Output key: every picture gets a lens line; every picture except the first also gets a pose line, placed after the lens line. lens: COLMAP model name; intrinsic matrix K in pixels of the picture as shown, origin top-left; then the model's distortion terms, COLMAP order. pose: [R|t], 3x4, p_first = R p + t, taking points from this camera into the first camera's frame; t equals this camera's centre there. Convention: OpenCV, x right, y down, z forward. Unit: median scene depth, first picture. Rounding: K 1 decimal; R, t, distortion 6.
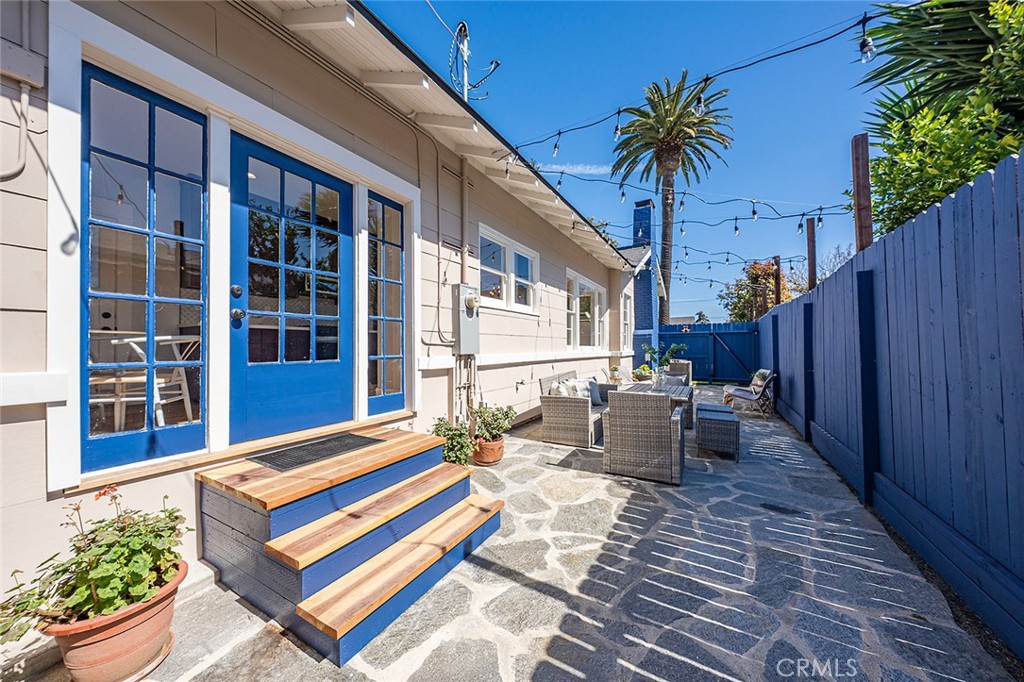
lens RADIAL K [[357.1, 0, 512.9], [0, 357.1, 343.4], [0, 0, 1]] dist [-0.001145, -0.000031]
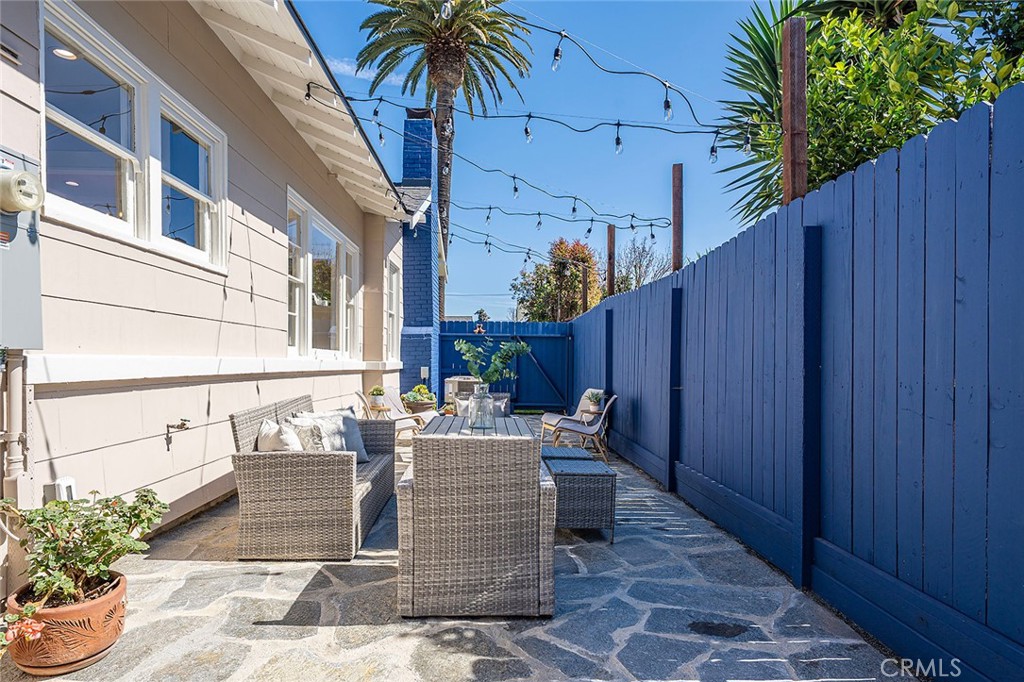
lens RADIAL K [[560.0, 0, 520.8], [0, 560.0, 375.8], [0, 0, 1]] dist [0.002934, -0.000029]
pose [[0.840957, -0.001082, 0.541101, 0.003450], [-0.019362, 0.999297, 0.032089, 0.023496], [-0.540755, -0.037463, 0.840345, 0.243153]]
